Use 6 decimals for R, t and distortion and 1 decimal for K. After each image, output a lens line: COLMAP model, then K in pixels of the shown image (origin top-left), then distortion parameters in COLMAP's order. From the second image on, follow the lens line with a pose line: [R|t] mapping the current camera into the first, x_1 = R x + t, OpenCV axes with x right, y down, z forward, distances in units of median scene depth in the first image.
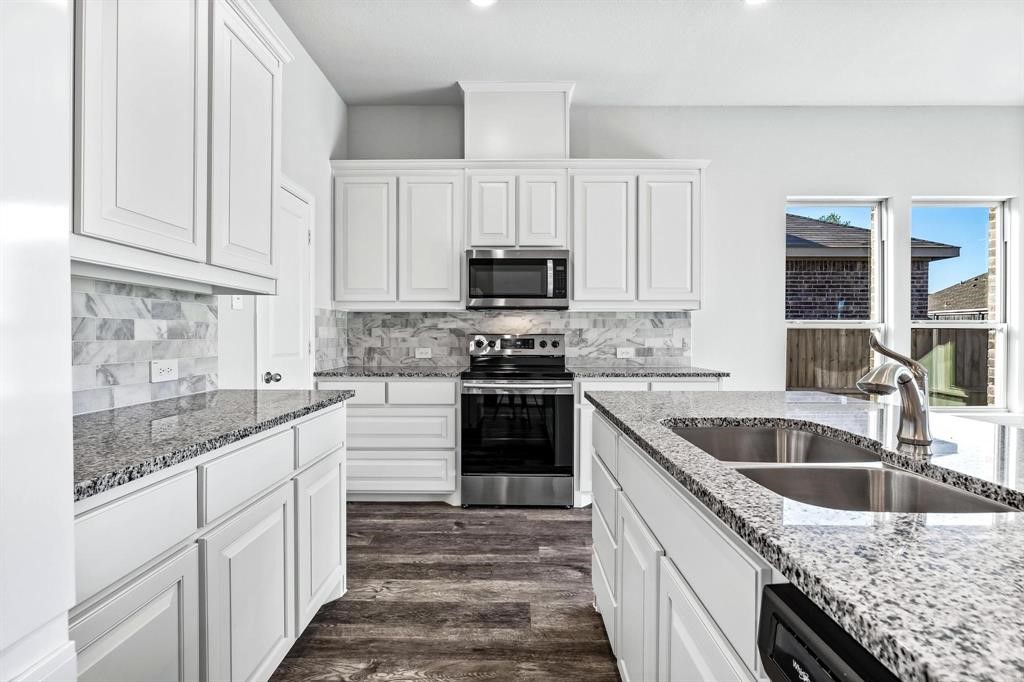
lens RADIAL K [[459.6, 0, 510.8], [0, 459.6, 338.4], [0, 0, 1]] dist [-0.002127, -0.000099]
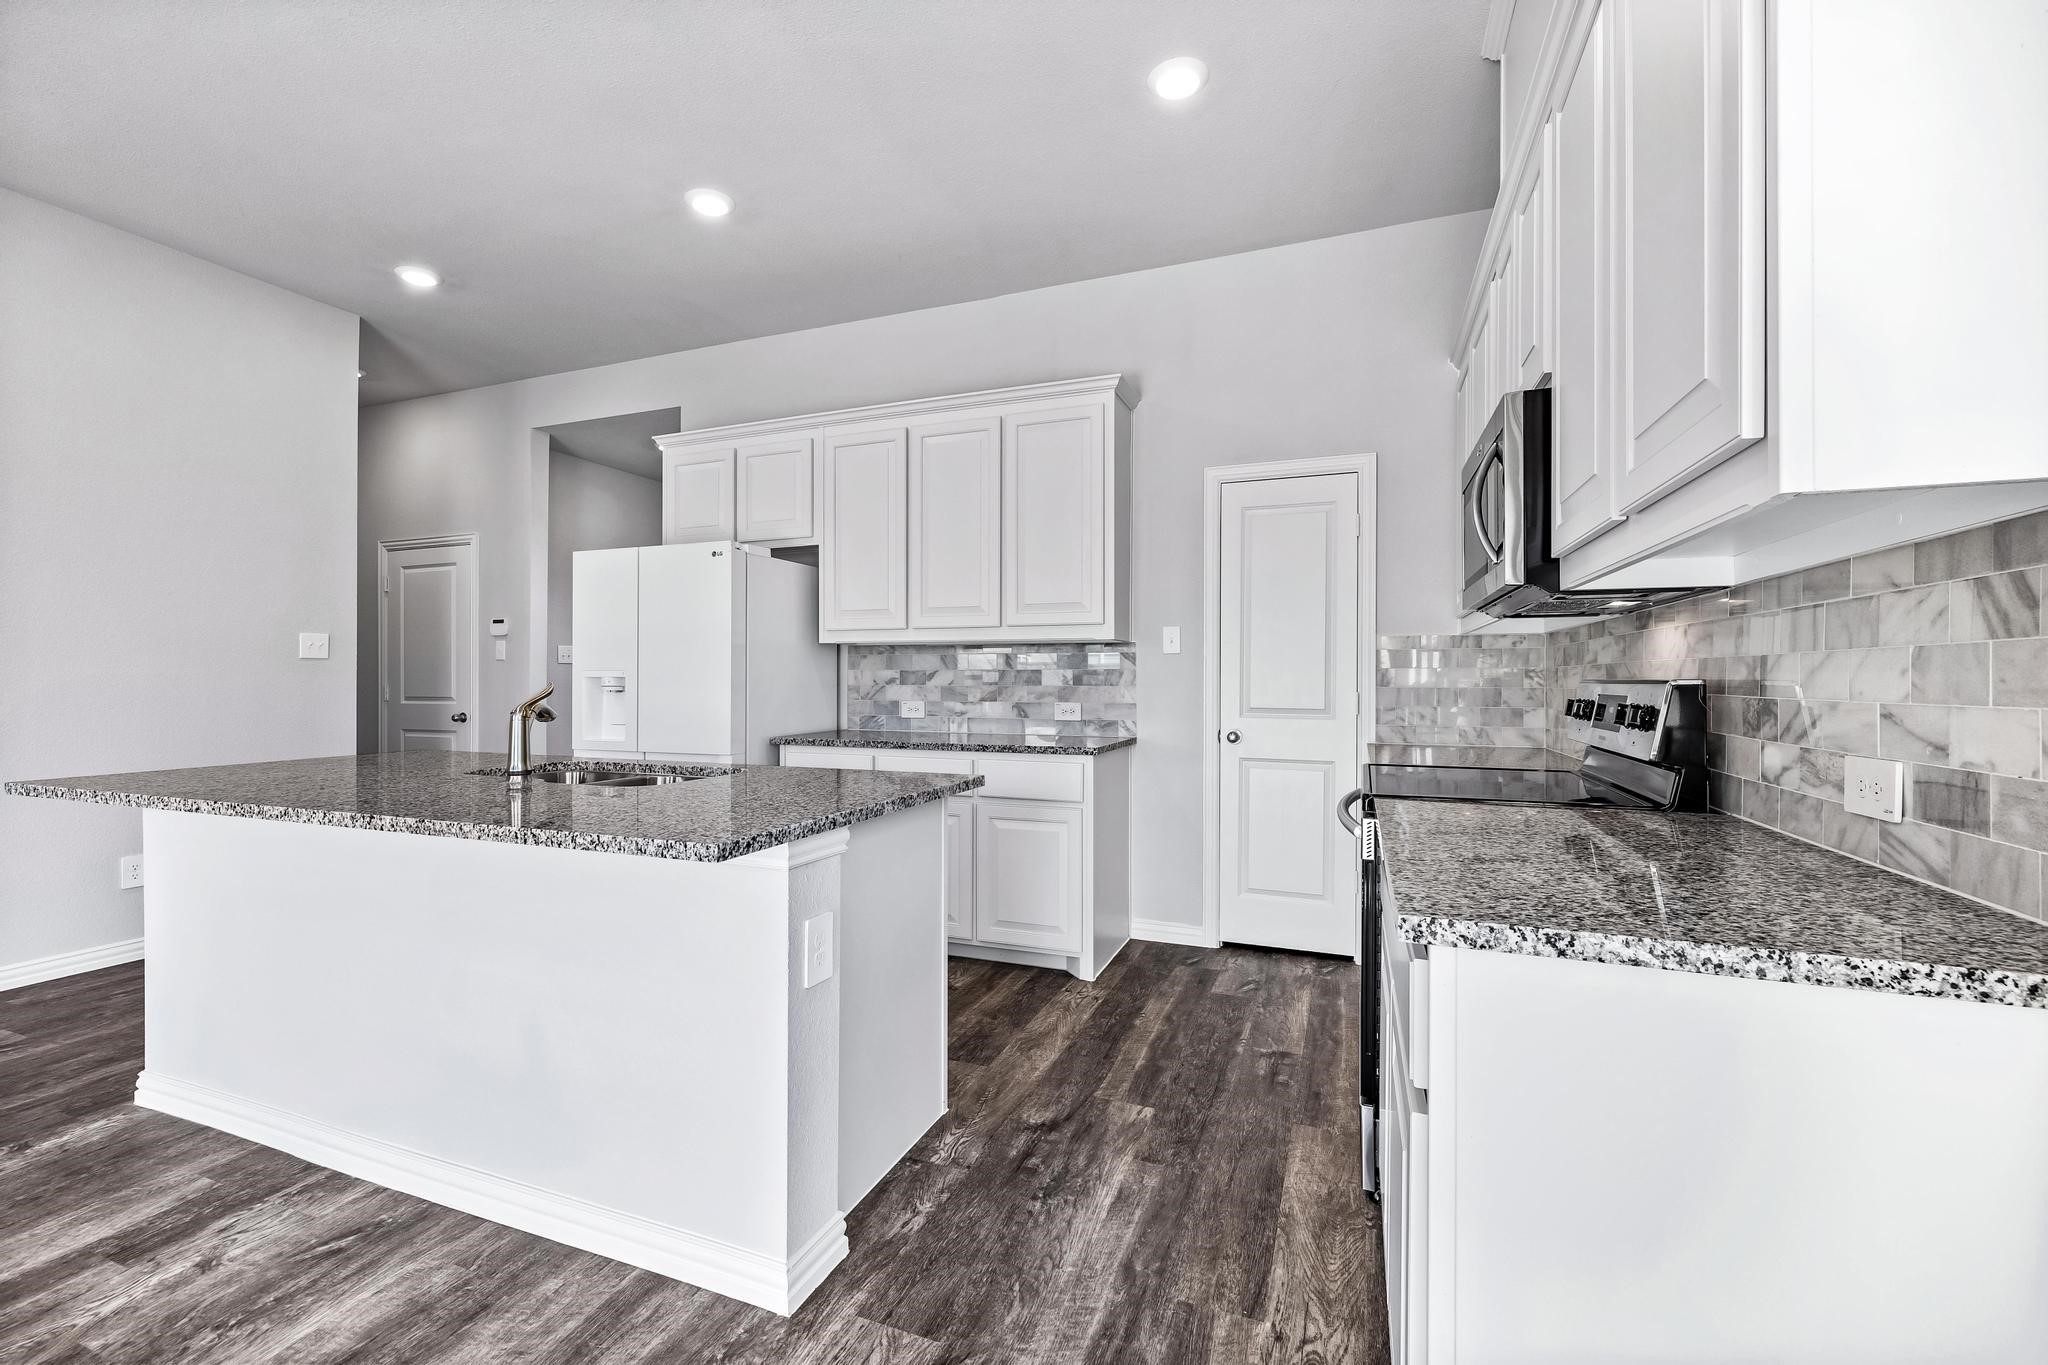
lens RADIAL K [[852.3, 0, 997.4], [0, 852.3, 683.1], [0, 0, 1]] dist [-0.000485, -0.000005]
pose [[-0.369919, 0.002194, -0.929062, 0.748159], [-0.008584, 0.999946, 0.005779, -0.008343], [0.929024, 0.010113, -0.369880, 0.899112]]
